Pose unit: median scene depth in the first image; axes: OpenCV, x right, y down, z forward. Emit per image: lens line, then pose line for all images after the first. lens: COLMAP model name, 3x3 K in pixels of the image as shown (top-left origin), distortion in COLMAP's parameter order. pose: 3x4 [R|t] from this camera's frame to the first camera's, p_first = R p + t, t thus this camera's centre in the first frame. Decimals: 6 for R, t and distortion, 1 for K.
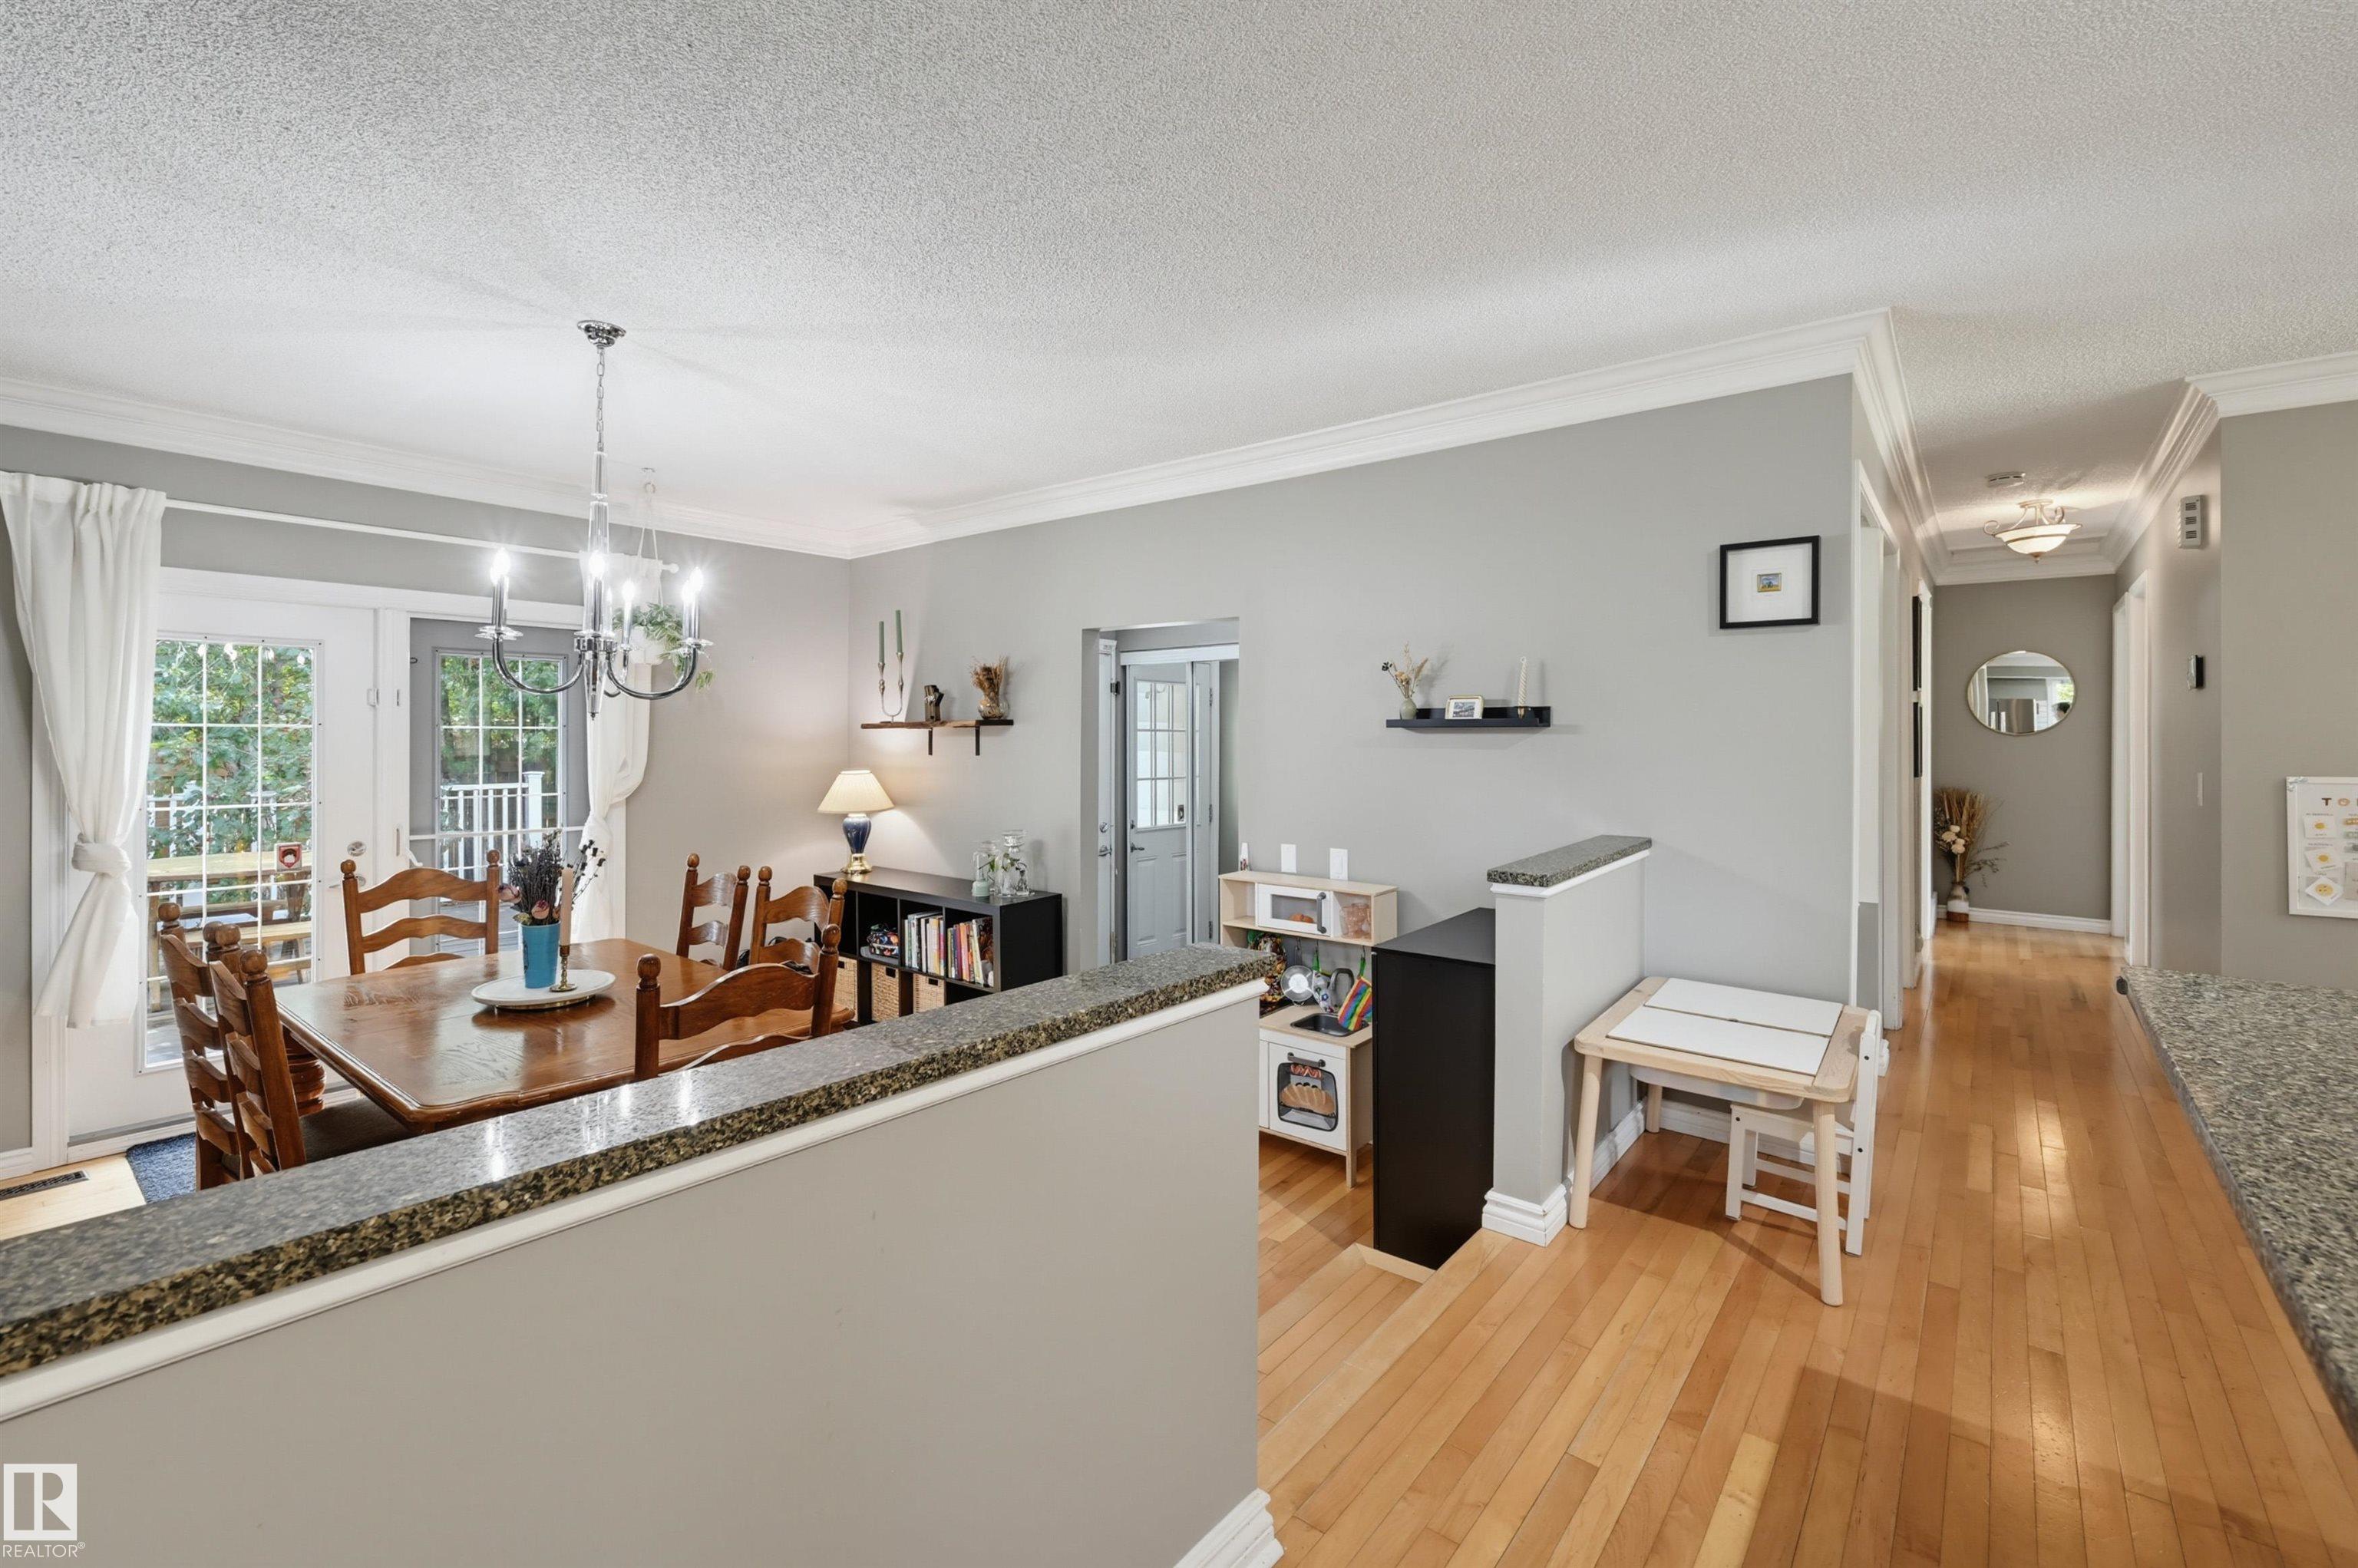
lens RADIAL K [[1021.3, 0, 1159.2], [0, 1021.3, 742.7], [0, 0, 1]] dist [-0.000426, 0.000947]
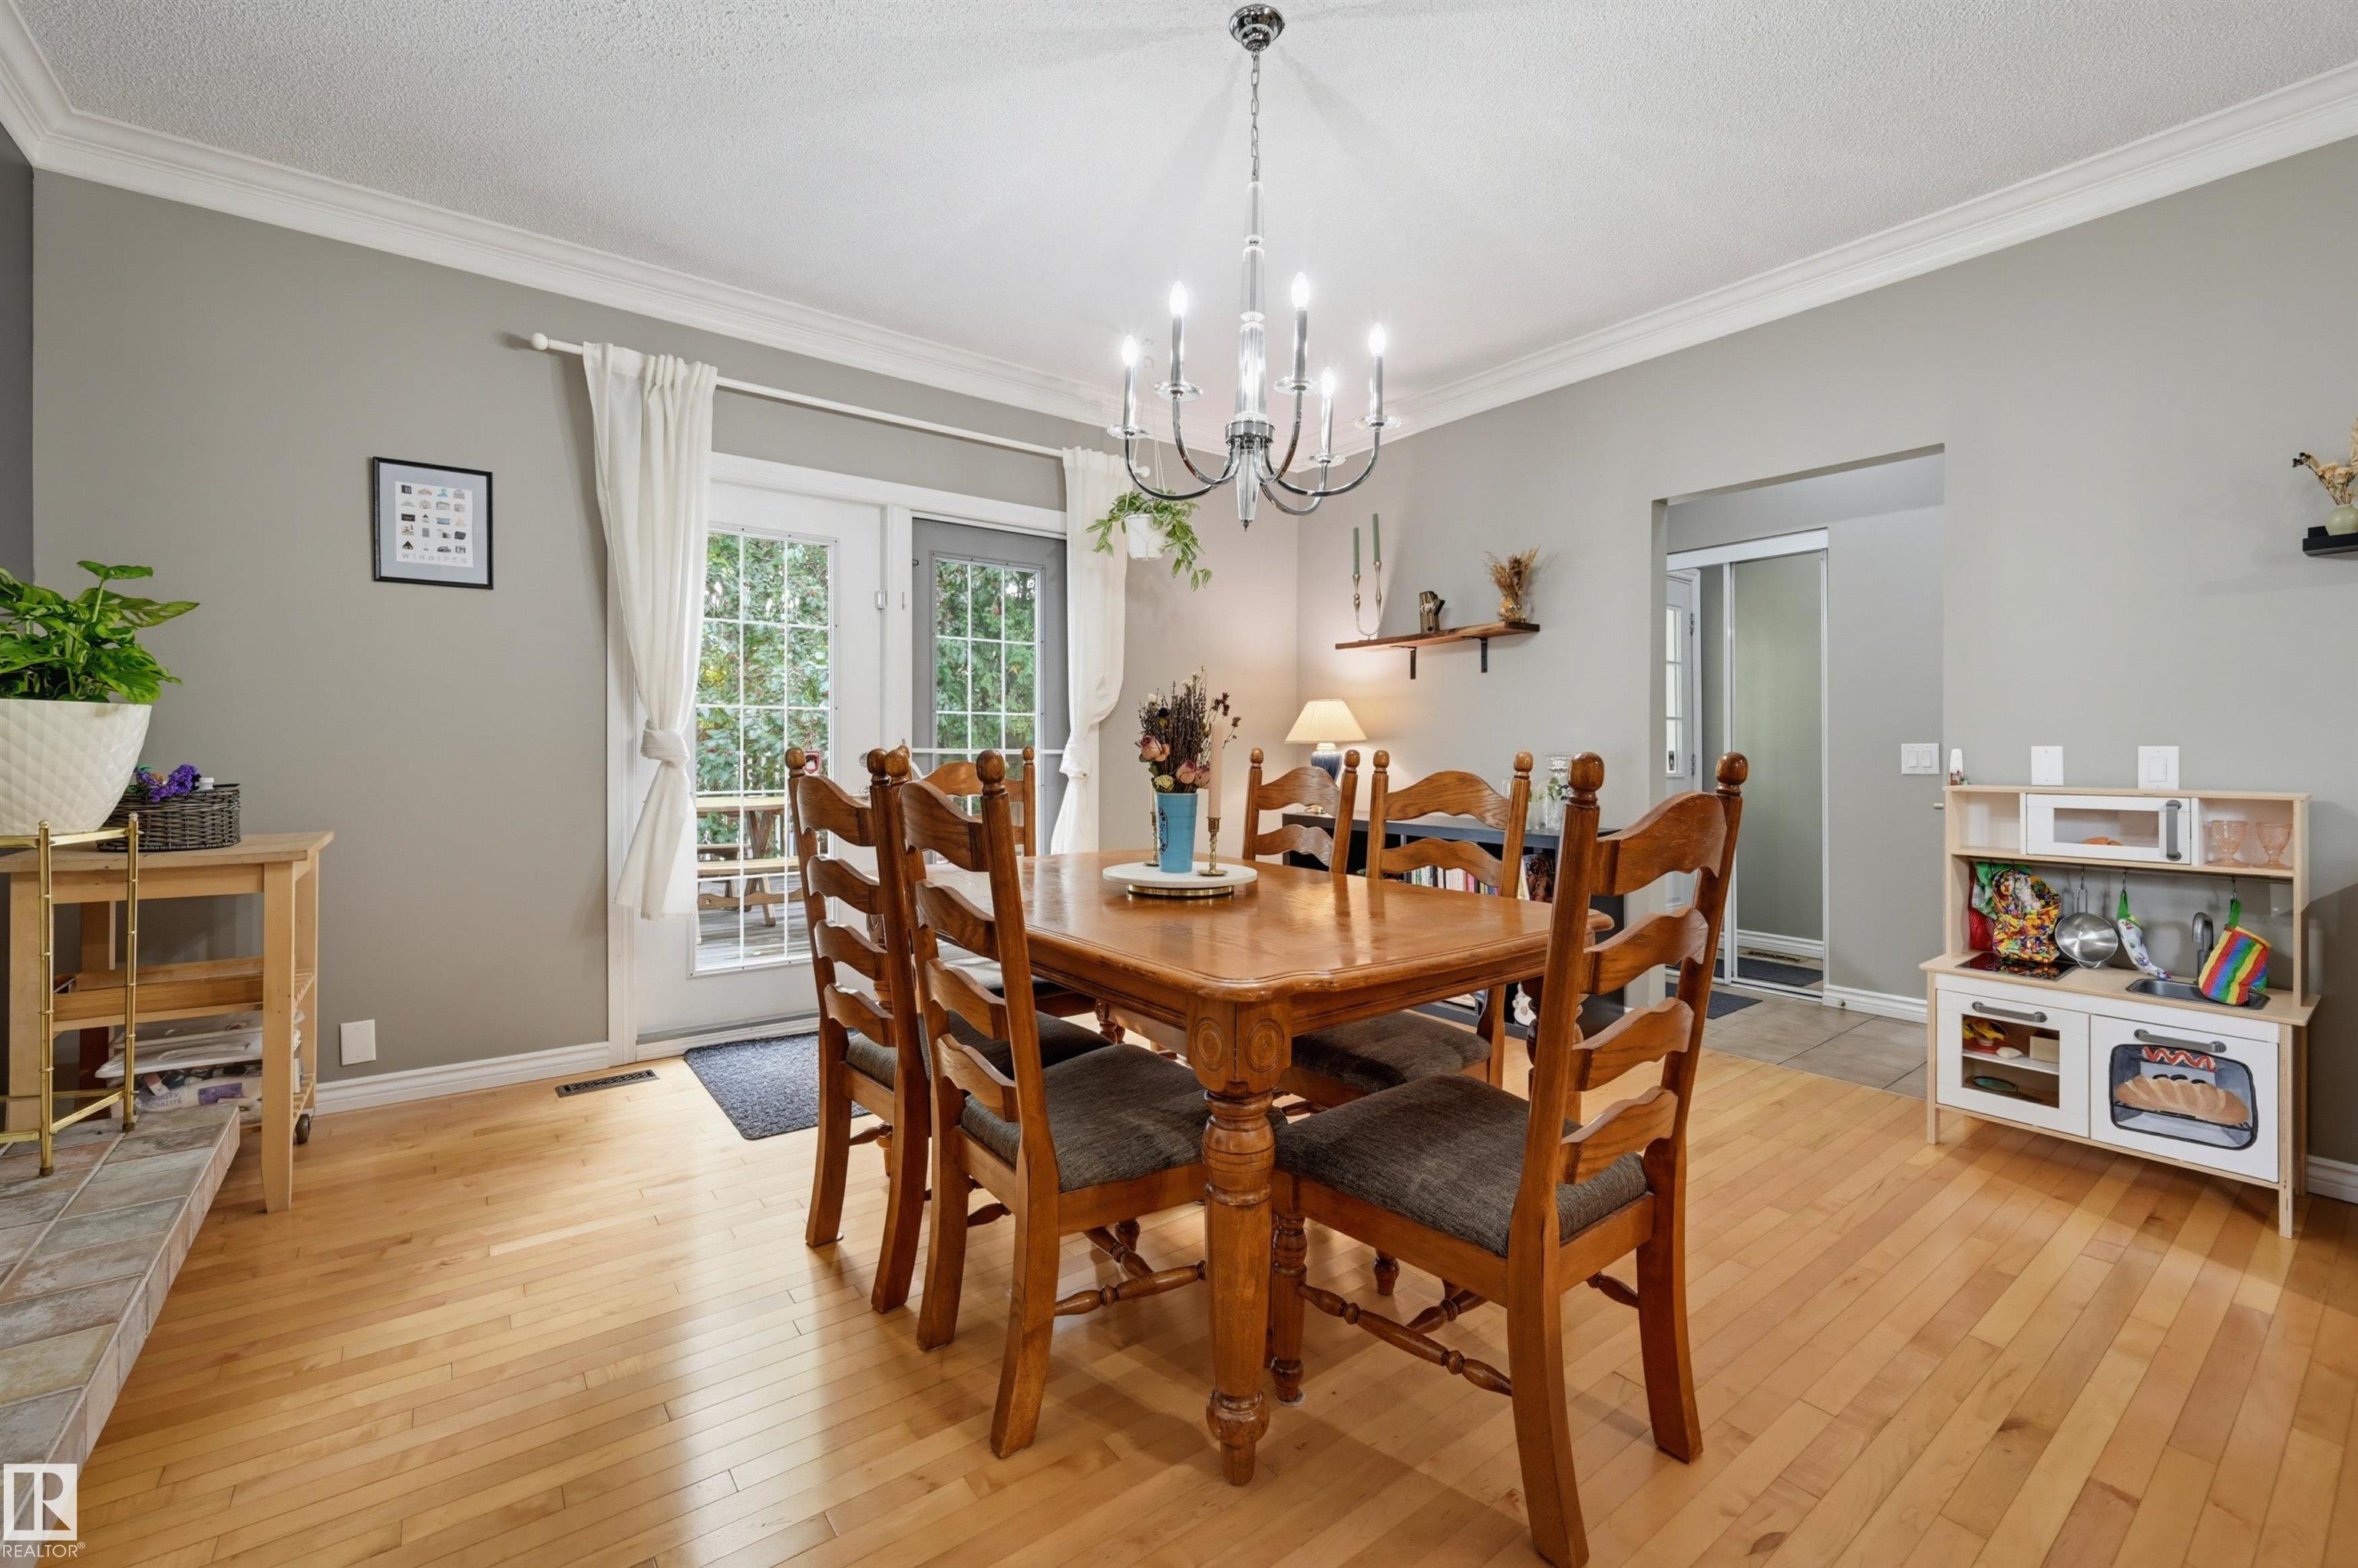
lens RADIAL K [[996.0, 0, 1182.9], [0, 996.0, 755.3], [0, 0, 1]] dist [0.002836, 0.000901]
pose [[0.971856, -0.000031, -0.235576, -0.253668], [0.000936, 0.999993, 0.003728, 0.088036], [0.235574, -0.003843, 0.971849, 0.150401]]
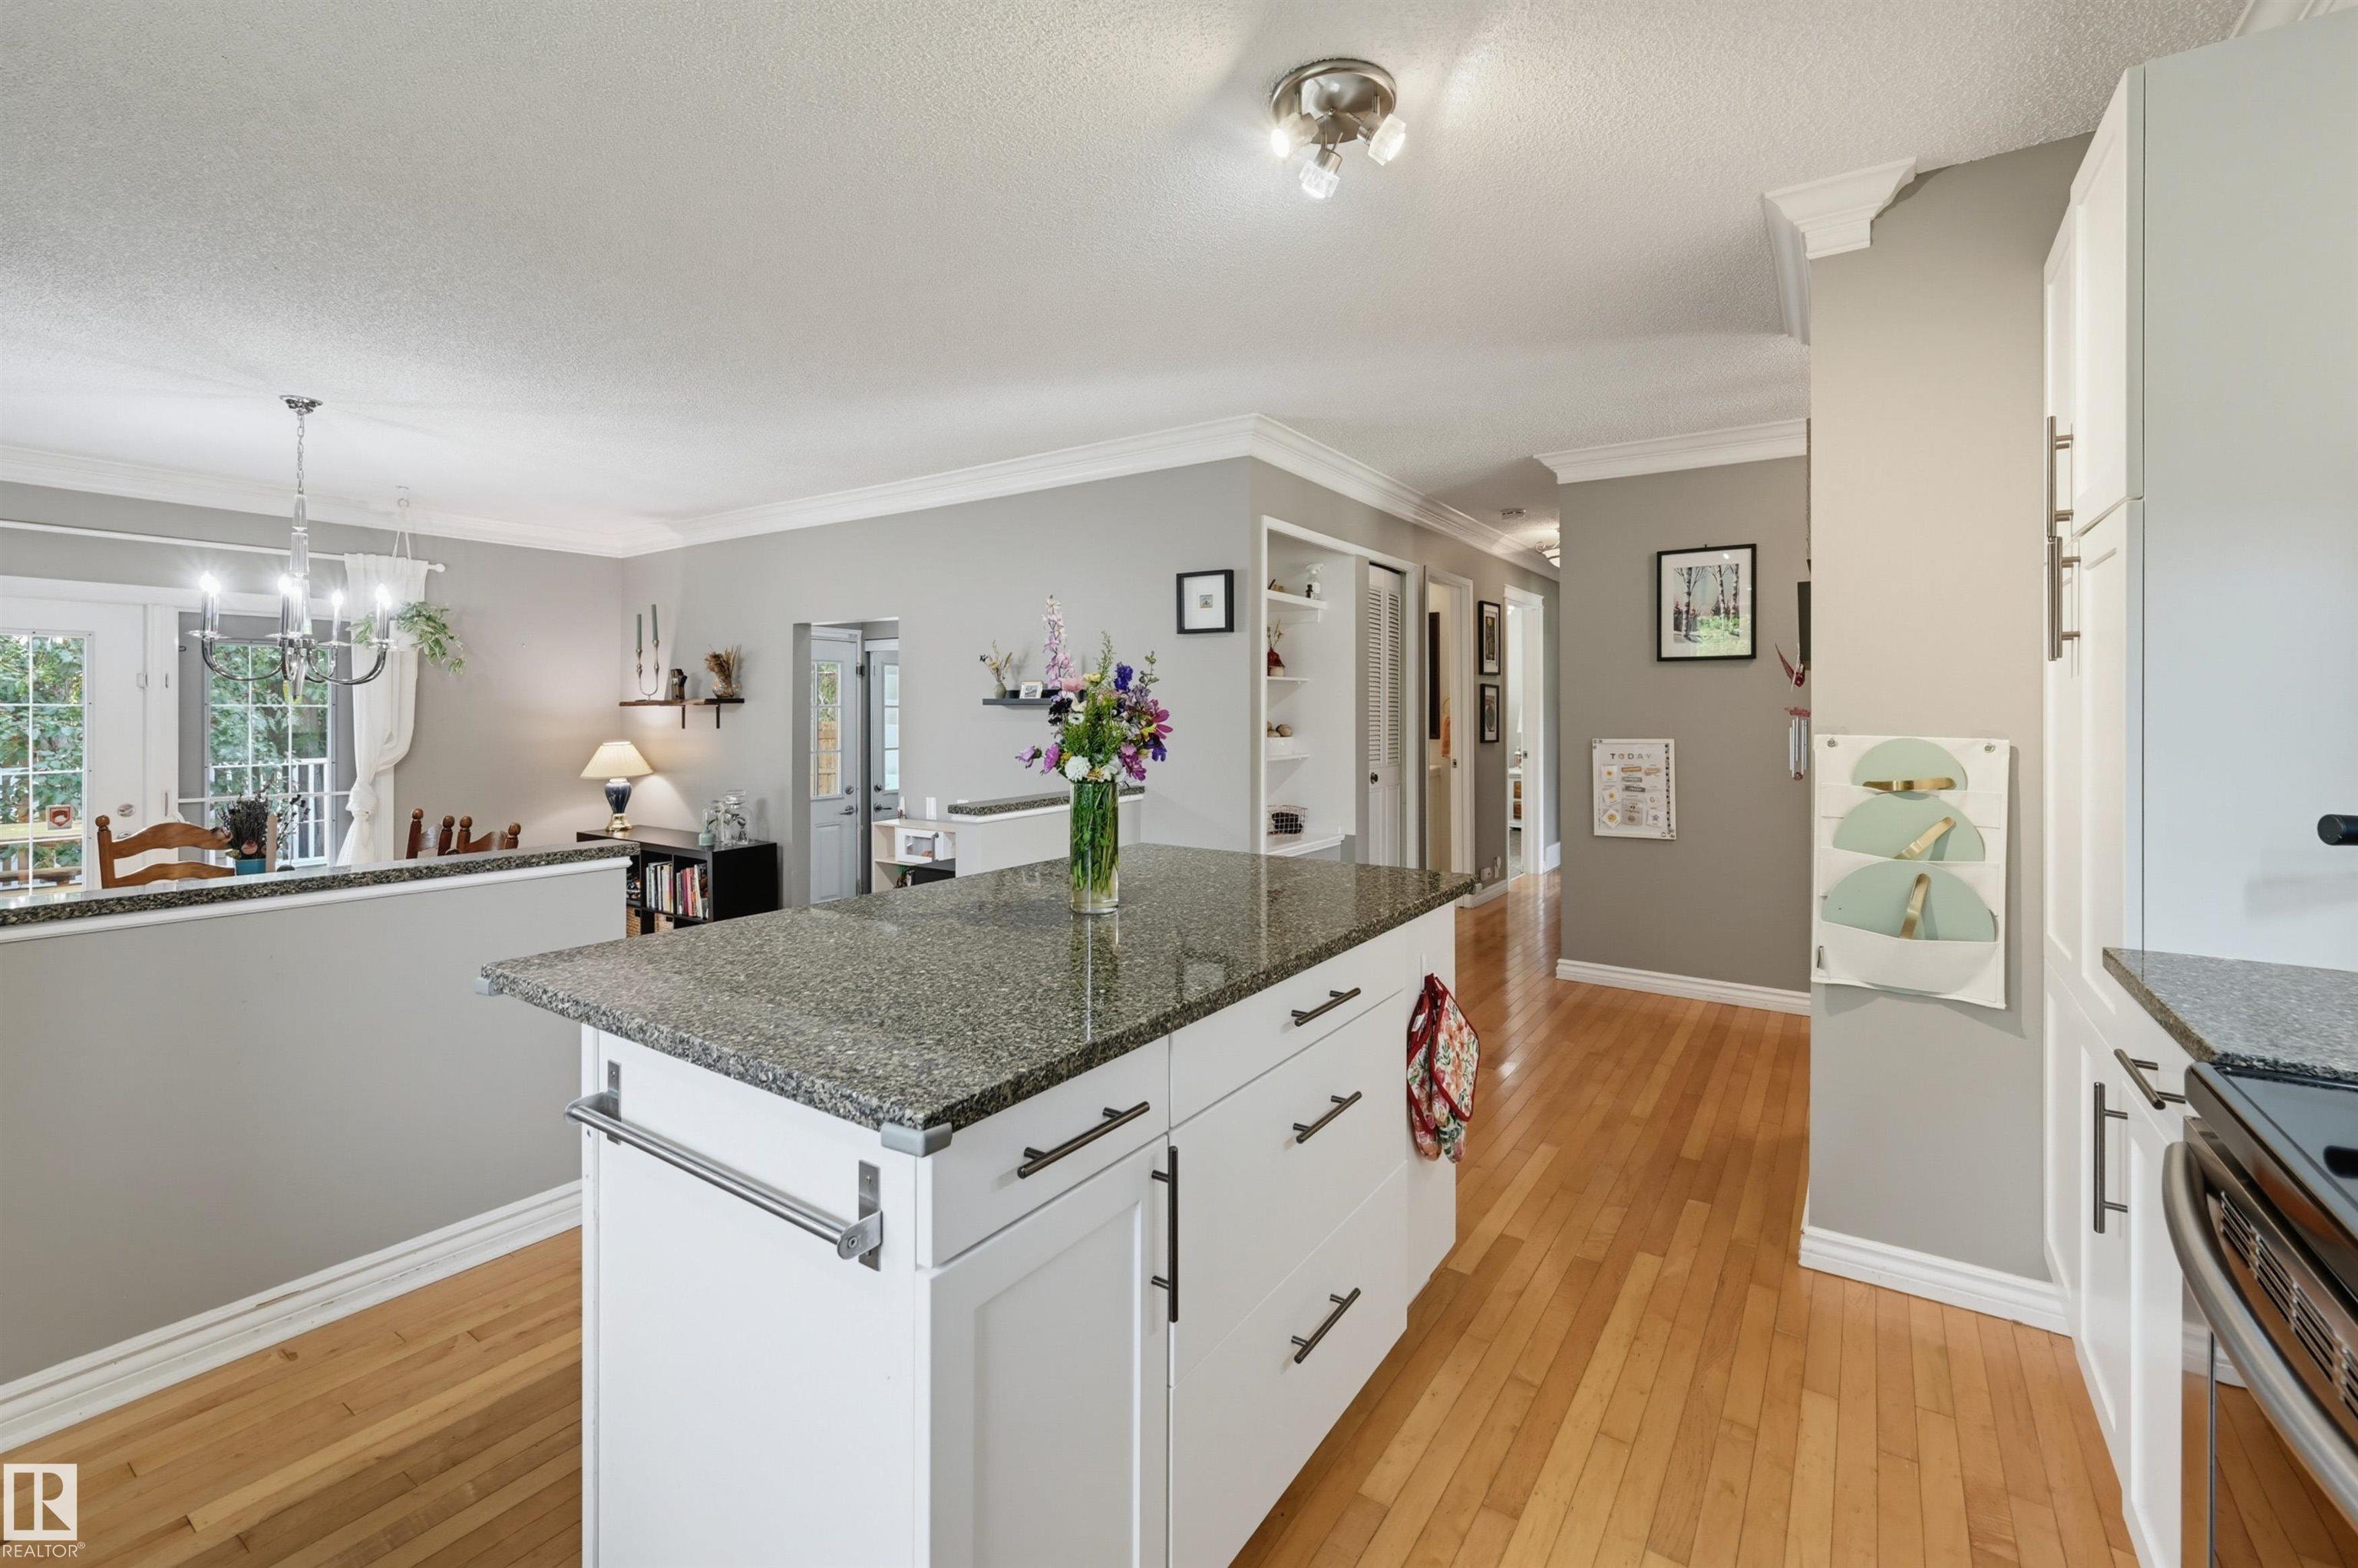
lens RADIAL K [[996.0, 0, 1161.3], [0, 996.0, 711.4], [0, 0, 1]] dist [0.002836, 0.000901]
pose [[0.995745, -0.002251, 0.092119, 0.254880], [0.002855, 0.999975, -0.006423, 0.001650], [-0.092102, 0.006659, 0.995727, -0.218884]]
